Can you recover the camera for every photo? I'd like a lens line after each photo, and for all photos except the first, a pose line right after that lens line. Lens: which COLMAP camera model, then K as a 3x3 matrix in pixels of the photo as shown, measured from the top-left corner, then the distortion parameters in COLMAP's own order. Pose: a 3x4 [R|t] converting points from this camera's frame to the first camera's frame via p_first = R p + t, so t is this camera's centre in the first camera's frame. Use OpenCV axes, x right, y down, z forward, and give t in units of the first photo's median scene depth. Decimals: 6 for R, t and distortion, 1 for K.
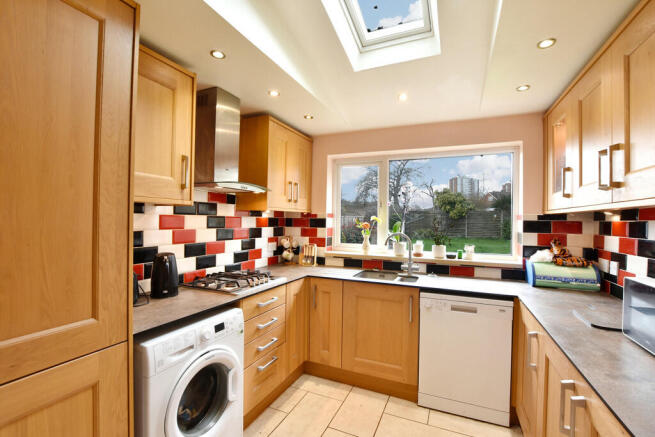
lens RADIAL K [[300.7, 0, 326.3], [0, 300.7, 218.3], [0, 0, 1]] dist [-0.003522, -0.000224]
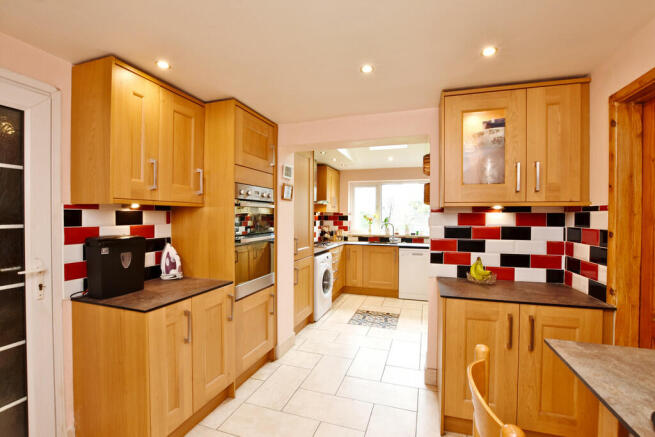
lens RADIAL K [[300.7, 0, 326.2], [0, 300.7, 220.2], [0, 0, 1]] dist [-0.003522, -0.000224]
pose [[0.995669, -0.014067, 0.091894, -0.311136], [0.012005, 0.999664, 0.022958, -0.015959], [-0.092187, -0.021755, 0.995504, -0.847147]]
